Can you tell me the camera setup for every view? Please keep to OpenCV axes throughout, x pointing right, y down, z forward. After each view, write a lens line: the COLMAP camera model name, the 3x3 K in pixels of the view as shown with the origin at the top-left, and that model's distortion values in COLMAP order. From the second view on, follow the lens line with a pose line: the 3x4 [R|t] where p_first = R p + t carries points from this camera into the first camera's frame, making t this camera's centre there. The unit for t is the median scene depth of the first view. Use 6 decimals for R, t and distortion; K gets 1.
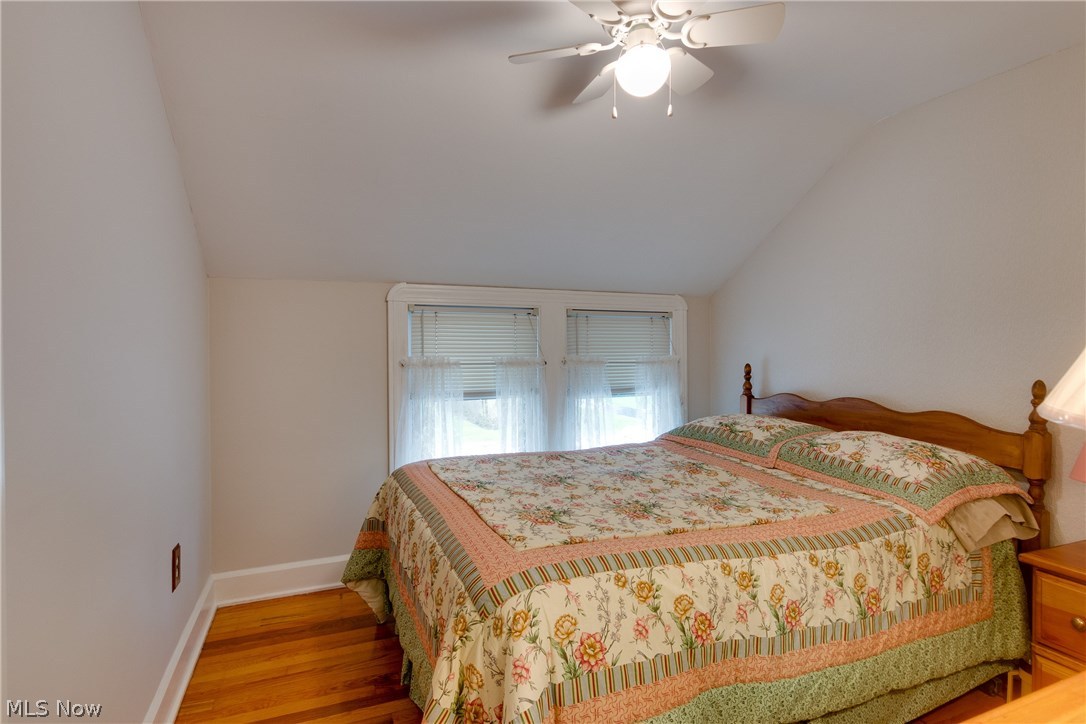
lens RADIAL K [[585.0, 0, 544.5], [0, 585.0, 358.3], [0, 0, 1]] dist [-0.002754, 0.000152]
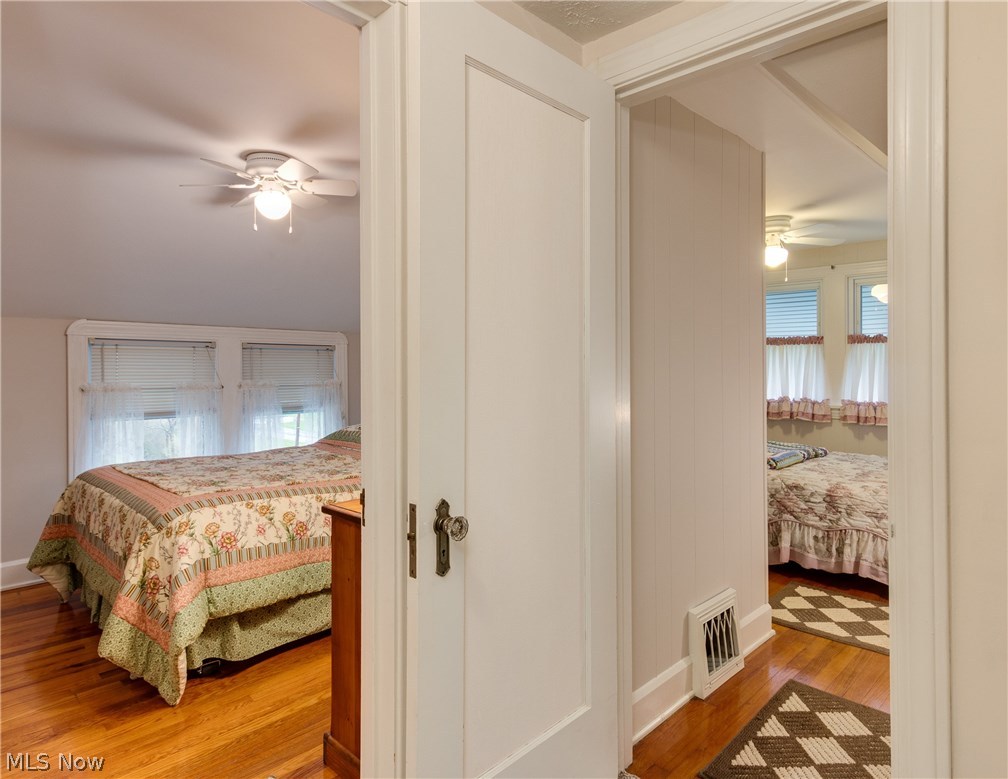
lens RADIAL K [[612.9, 0, 514.6], [0, 612.9, 370.4], [0, 0, 1]] dist [0.015595, -0.000137]
pose [[0.917982, -0.004346, 0.396599, 0.103661], [0.014143, 0.999663, -0.021781, 0.019110], [-0.396371, 0.025603, 0.917733, -0.827516]]
